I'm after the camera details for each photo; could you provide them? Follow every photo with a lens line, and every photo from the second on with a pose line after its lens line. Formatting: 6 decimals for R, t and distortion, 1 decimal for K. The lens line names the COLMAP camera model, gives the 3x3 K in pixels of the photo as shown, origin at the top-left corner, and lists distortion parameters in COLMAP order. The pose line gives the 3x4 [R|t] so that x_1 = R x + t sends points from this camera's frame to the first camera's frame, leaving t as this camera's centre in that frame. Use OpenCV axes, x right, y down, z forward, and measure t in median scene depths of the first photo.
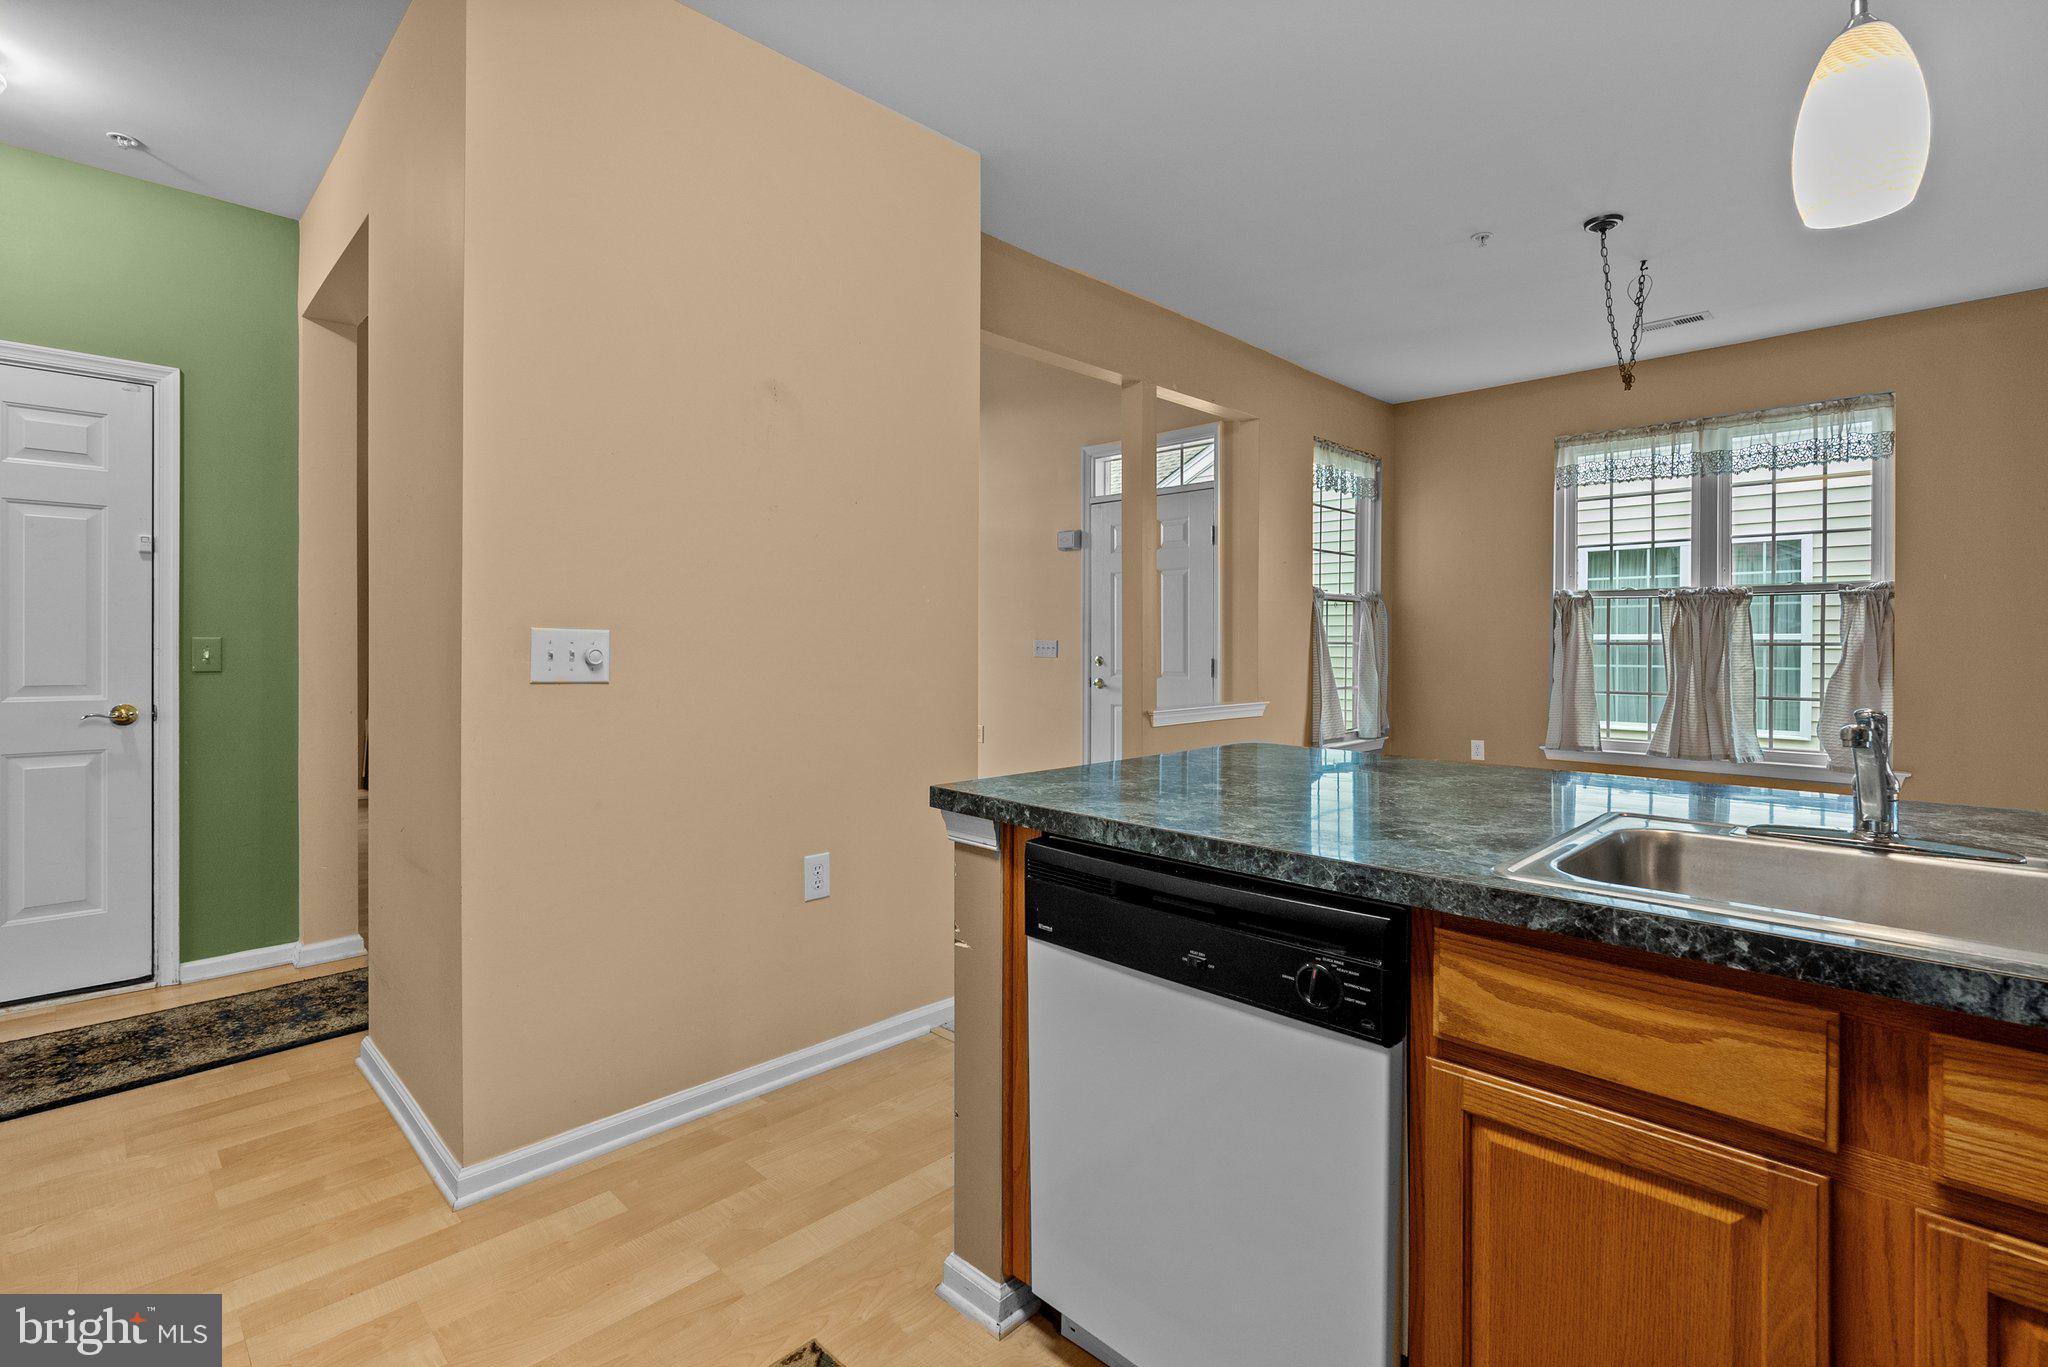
lens RADIAL K [[955.0, 0, 1077.3], [0, 955.0, 650.3], [0, 0, 1]] dist [0.001262, 0.000800]
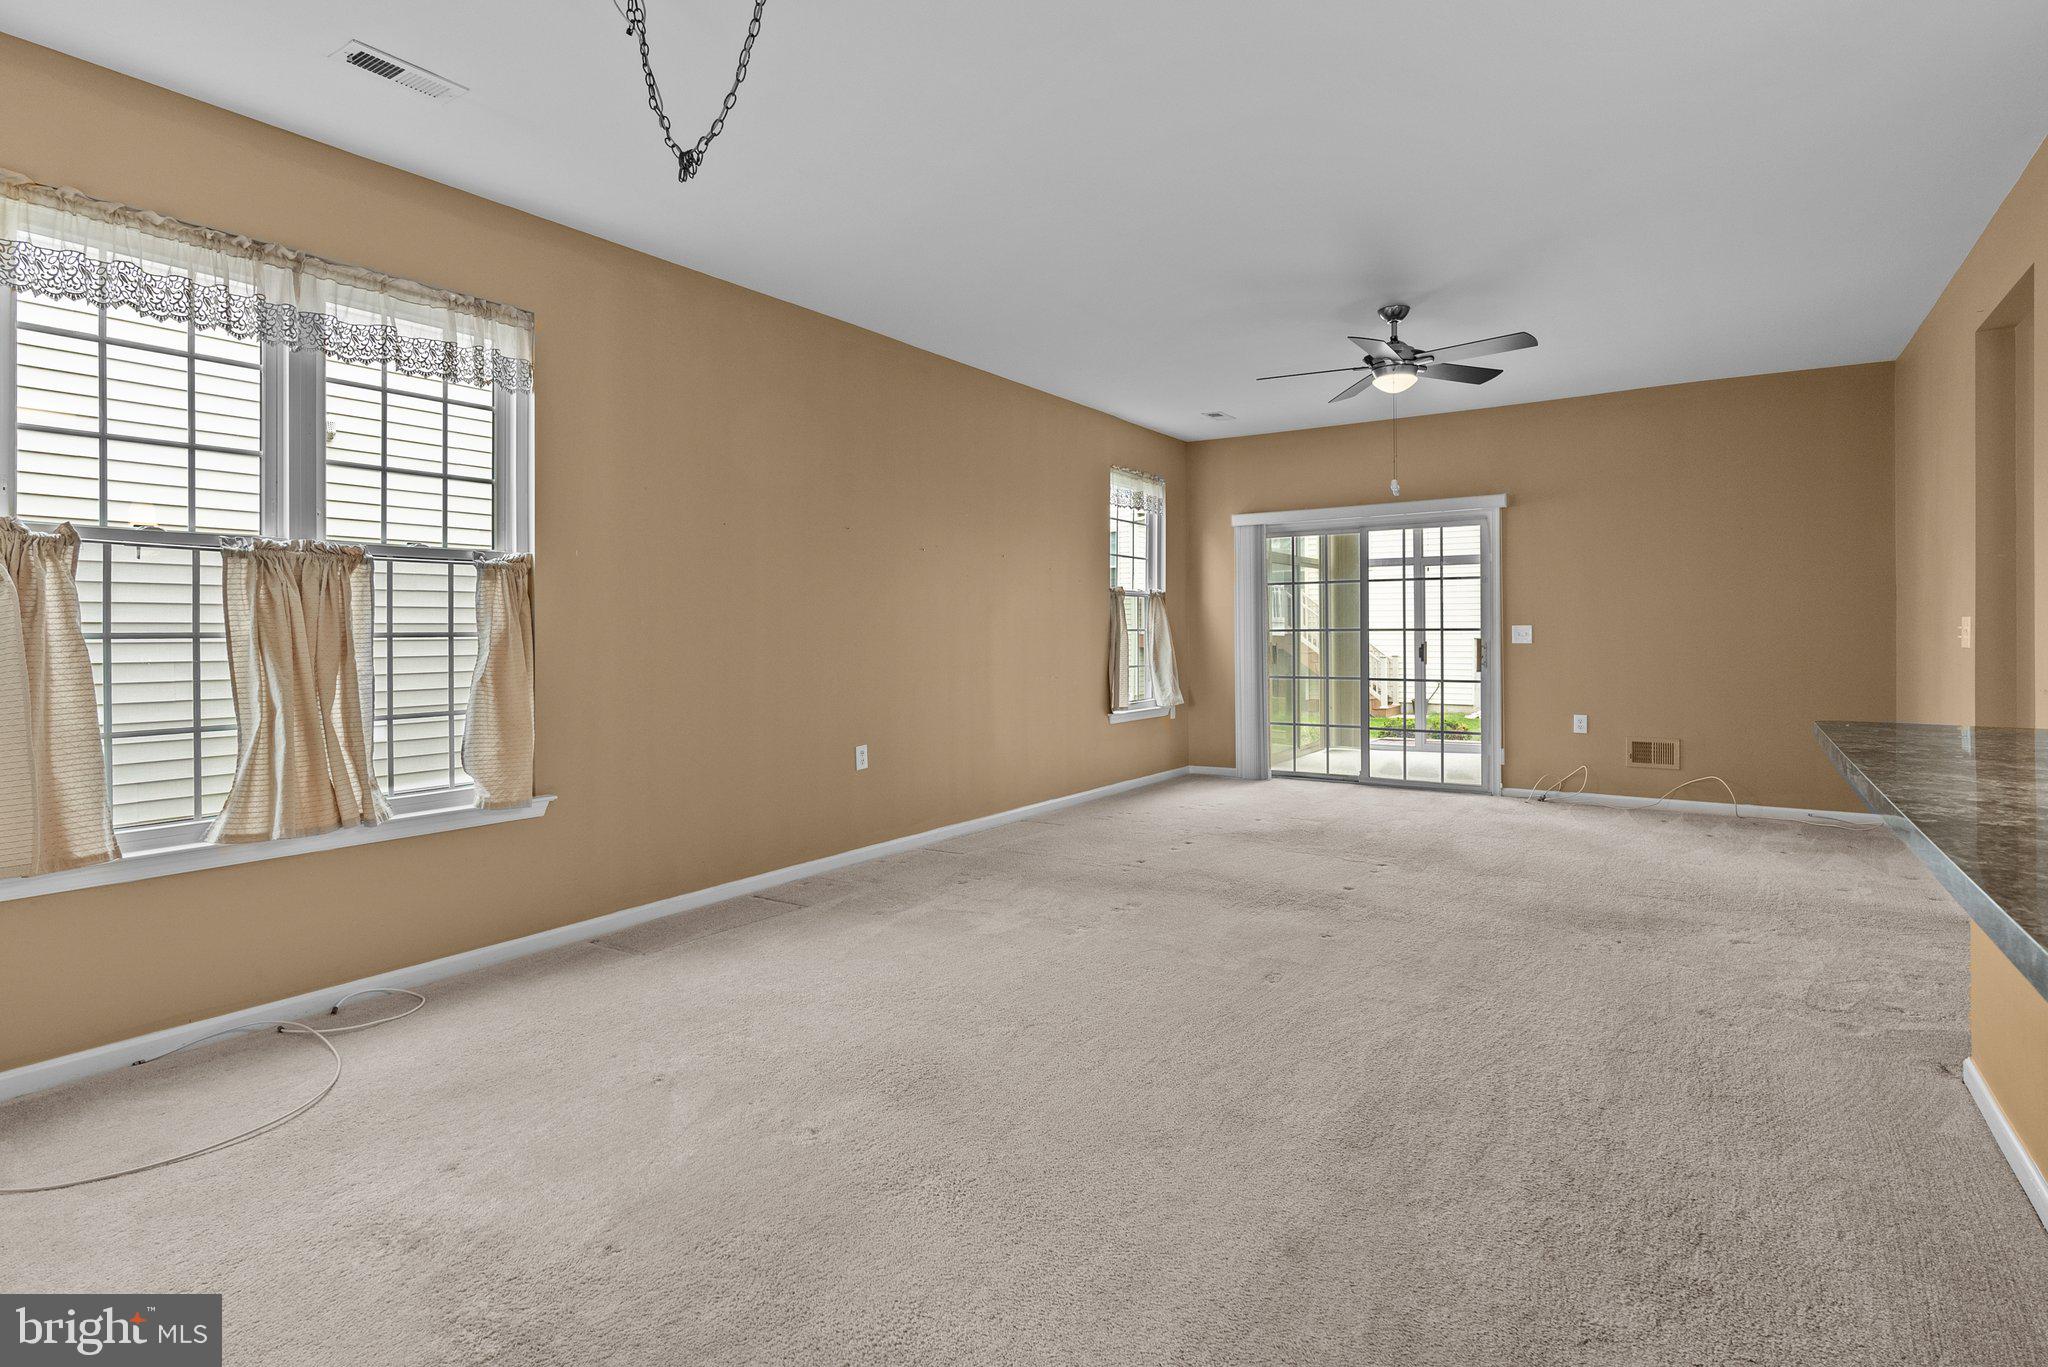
lens RADIAL K [[1008.1, 0, 1003.6], [0, 1008.1, 630.8], [0, 0, 1]] dist [-0.007777, 0.002733]
pose [[-0.160227, -0.000631, 0.987080, -0.027571], [0.011658, 0.999929, 0.002531, -0.006287], [-0.987011, 0.011913, -0.160209, 0.729472]]
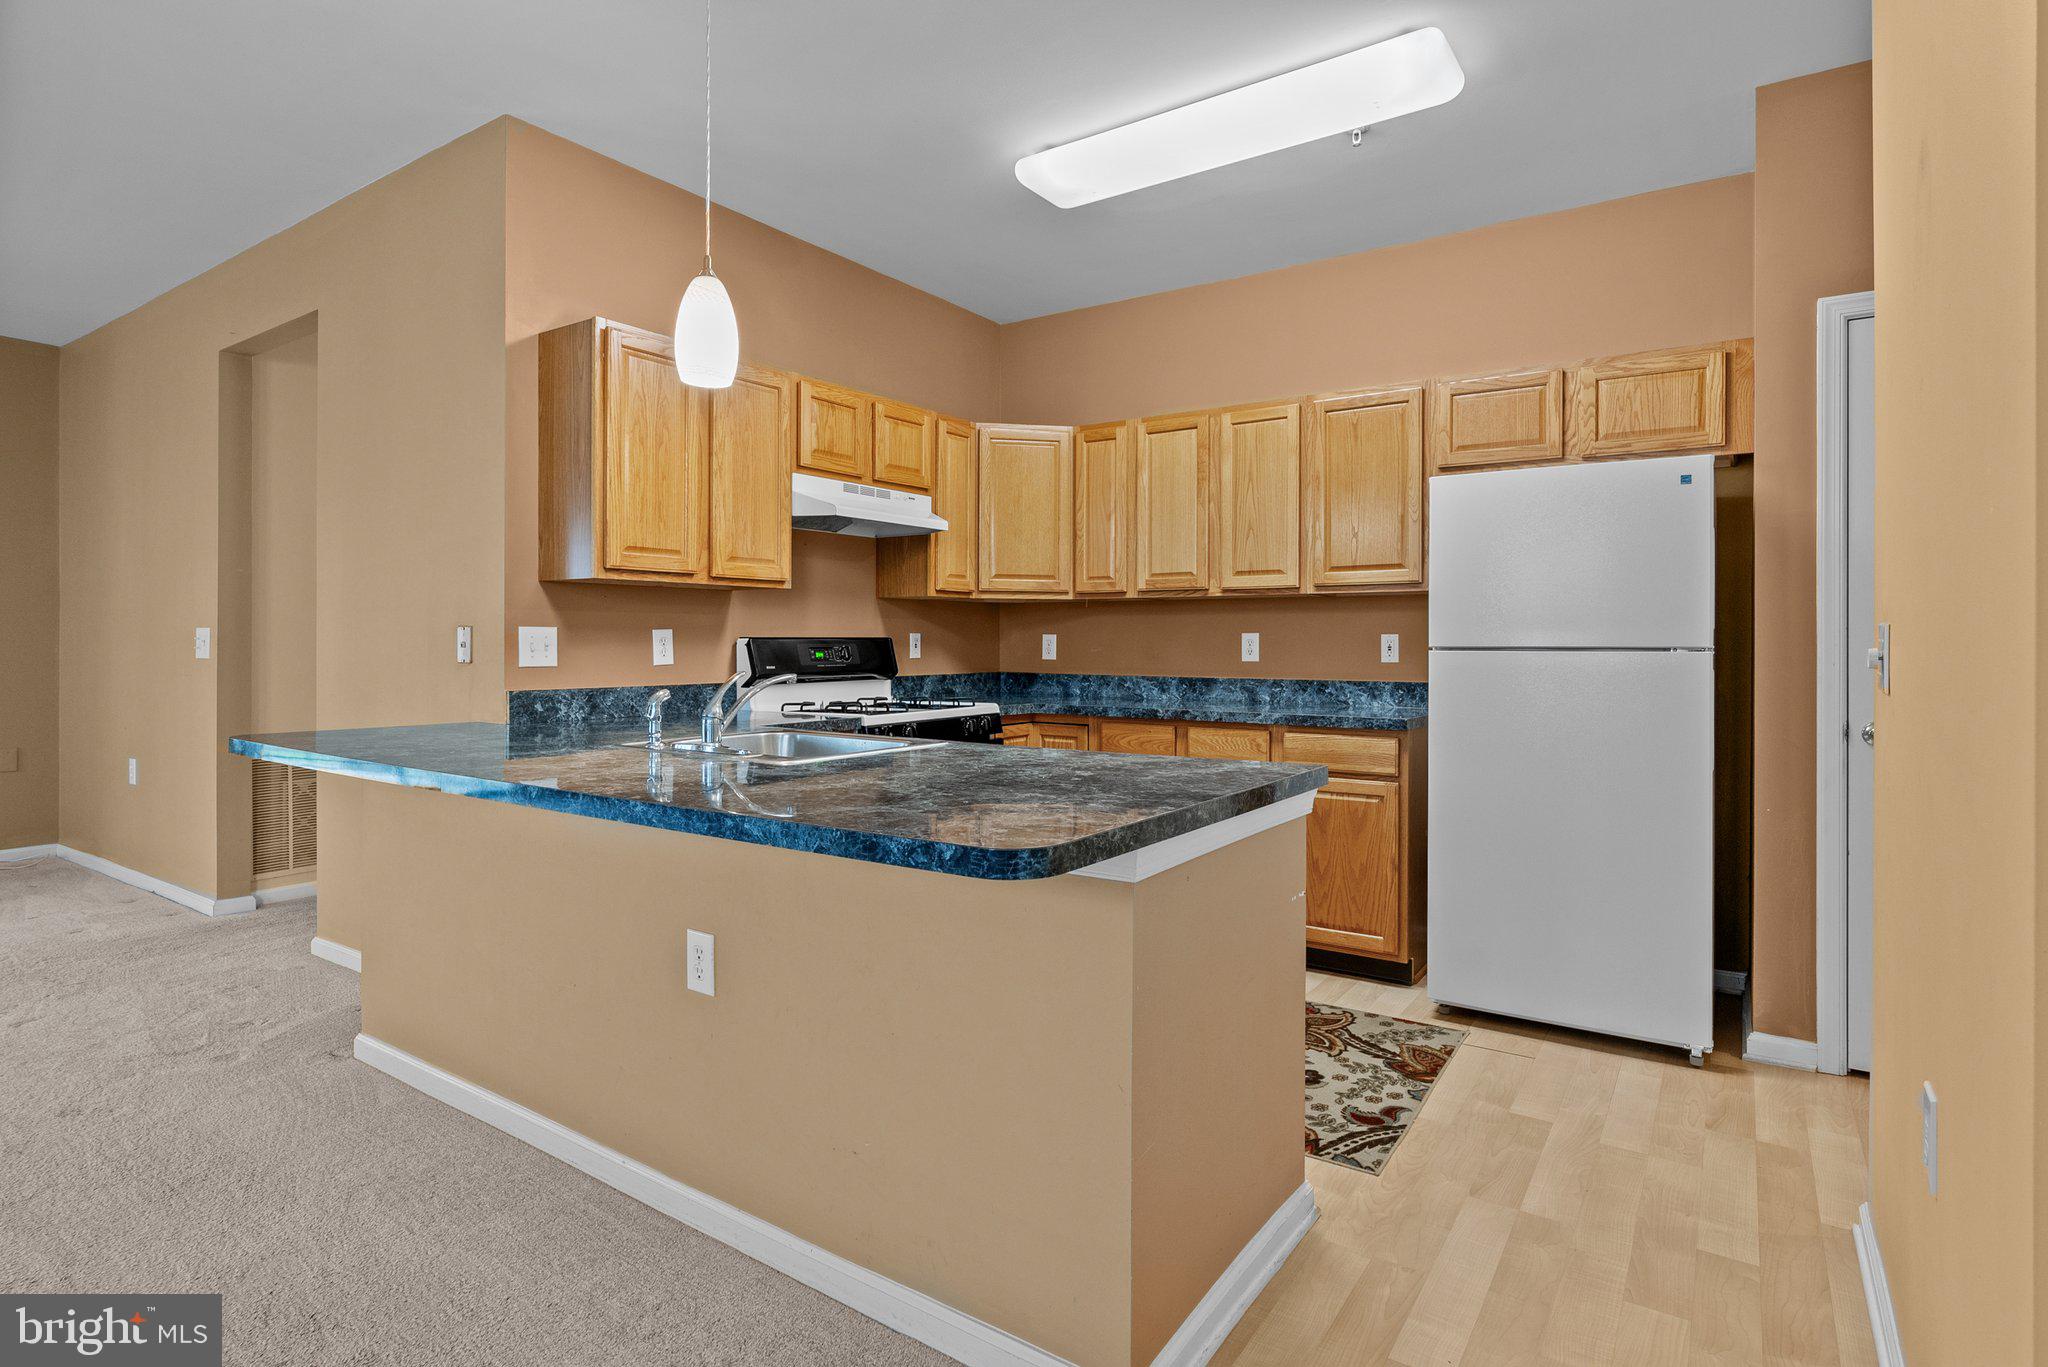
lens RADIAL K [[1031.8, 0, 1063.4], [0, 1031.8, 654.4], [0, 0, 1]] dist [-0.003483, -0.000368]
pose [[-0.986402, -0.001595, -0.164344, 0.129954], [-0.004916, 0.999792, 0.019799, -0.004530], [0.164278, 0.020338, -0.986204, 0.795881]]
